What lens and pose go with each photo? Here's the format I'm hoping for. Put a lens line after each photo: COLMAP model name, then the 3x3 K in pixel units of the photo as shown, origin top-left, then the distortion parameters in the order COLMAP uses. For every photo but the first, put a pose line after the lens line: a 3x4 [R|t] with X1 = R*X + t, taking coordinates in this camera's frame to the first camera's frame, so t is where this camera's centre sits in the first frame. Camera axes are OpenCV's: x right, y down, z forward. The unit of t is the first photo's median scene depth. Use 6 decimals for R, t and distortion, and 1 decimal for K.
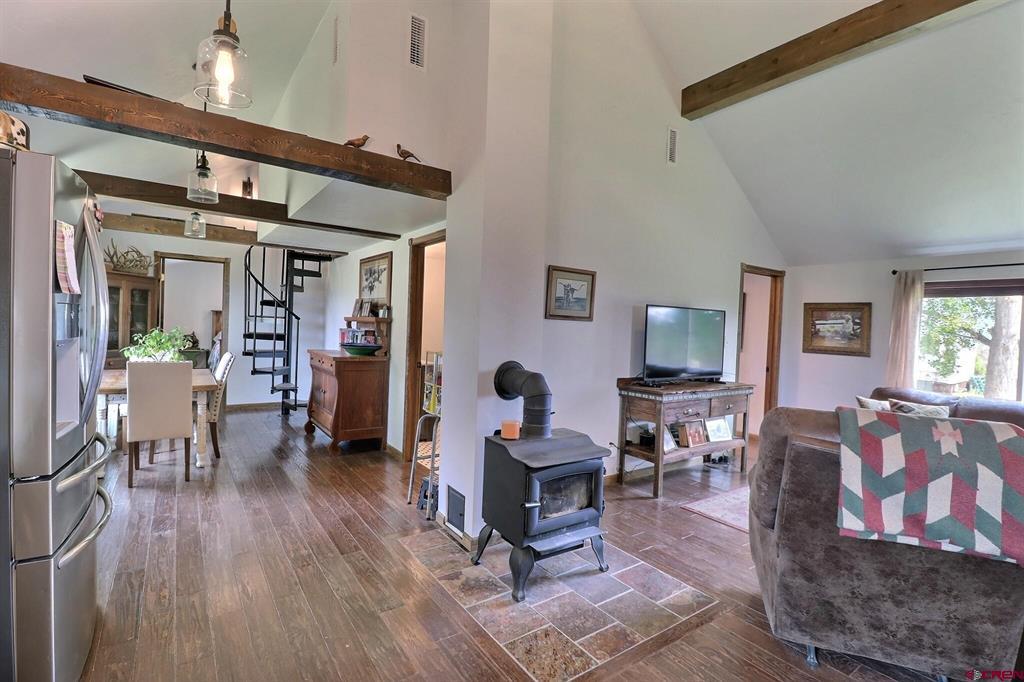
lens RADIAL K [[475.7, 0, 519.1], [0, 475.7, 337.8], [0, 0, 1]] dist [0.000358, -0.012778]
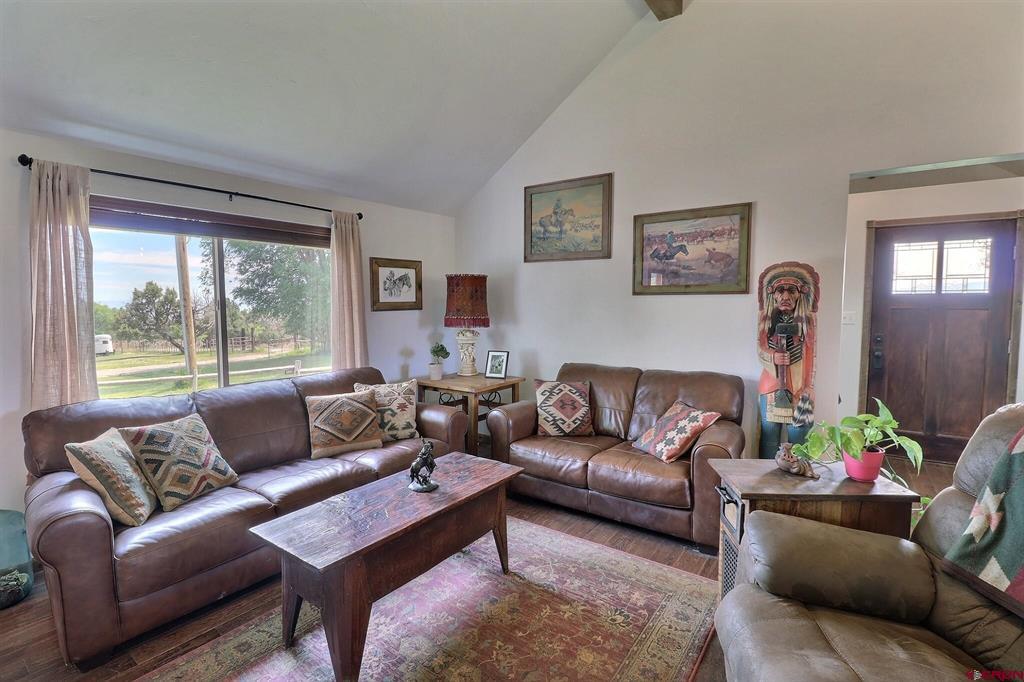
lens RADIAL K [[475.7, 0, 512.5], [0, 475.7, 337.1], [0, 0, 1]] dist [0.000358, -0.012778]
pose [[-0.325676, -0.103502, 0.939799, 0.196684], [0.011278, 0.993494, 0.113324, -0.013805], [-0.945414, 0.047506, -0.322390, 0.726743]]
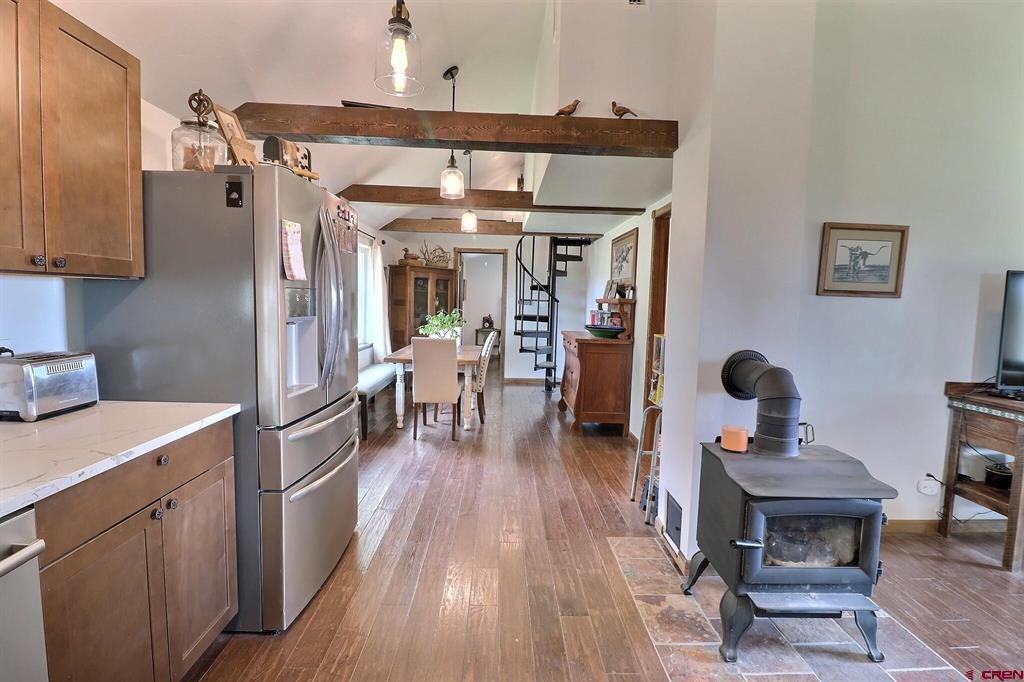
lens RADIAL K [[475.7, 0, 515.0], [0, 475.7, 338.4], [0, 0, 1]] dist [0.000358, -0.012778]
pose [[0.829276, 0.028089, -0.558133, 0.062299], [-0.007535, 0.999207, 0.039091, 0.001228], [0.558789, -0.028212, 0.828830, 0.089686]]
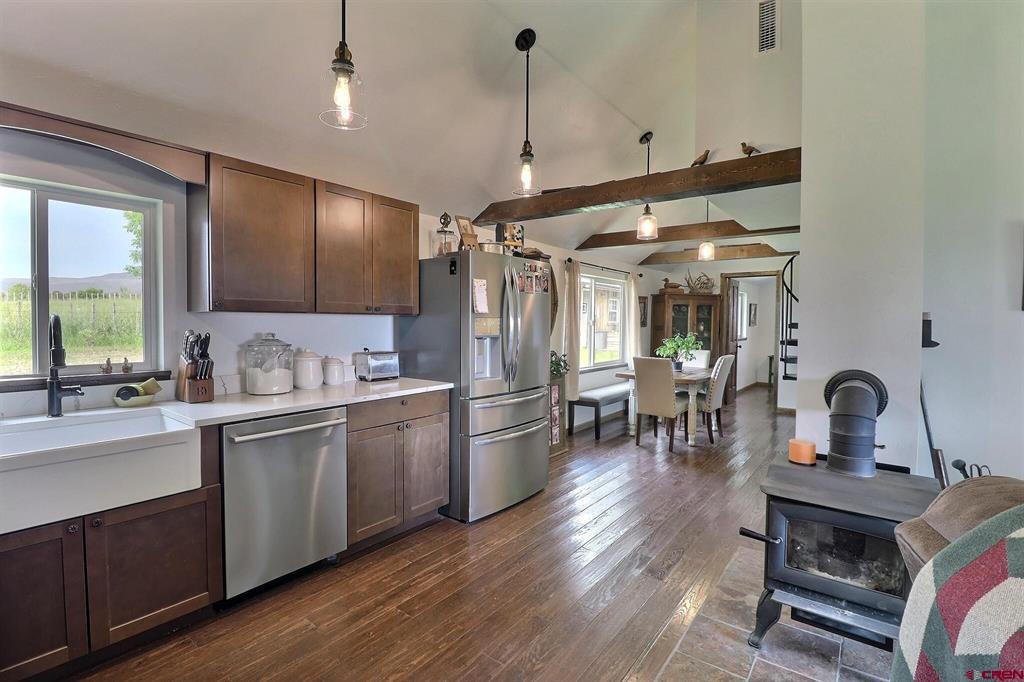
lens RADIAL K [[475.7, 0, 512.4], [0, 475.7, 339.4], [0, 0, 1]] dist [0.000358, -0.012778]
pose [[0.288657, 0.000223, -0.957433, 0.335718], [-0.020257, 0.999778, -0.005875, 0.009504], [0.957218, 0.021091, 0.288597, 0.162022]]
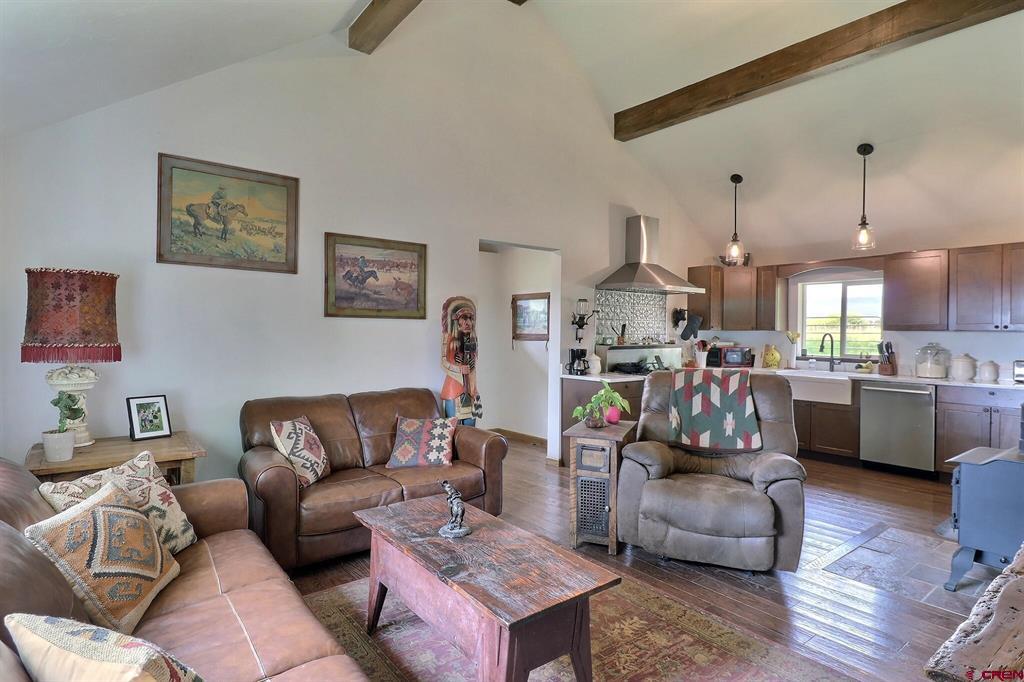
lens RADIAL K [[537.9, 0, 511.4], [0, 537.9, 338.8], [0, 0, 1]] dist [-0.004046, -0.003034]
pose [[-0.997880, -0.047058, -0.044956, 0.626360], [-0.048619, 0.998229, 0.034279, 0.000288], [0.043264, 0.036392, -0.998401, 1.118571]]
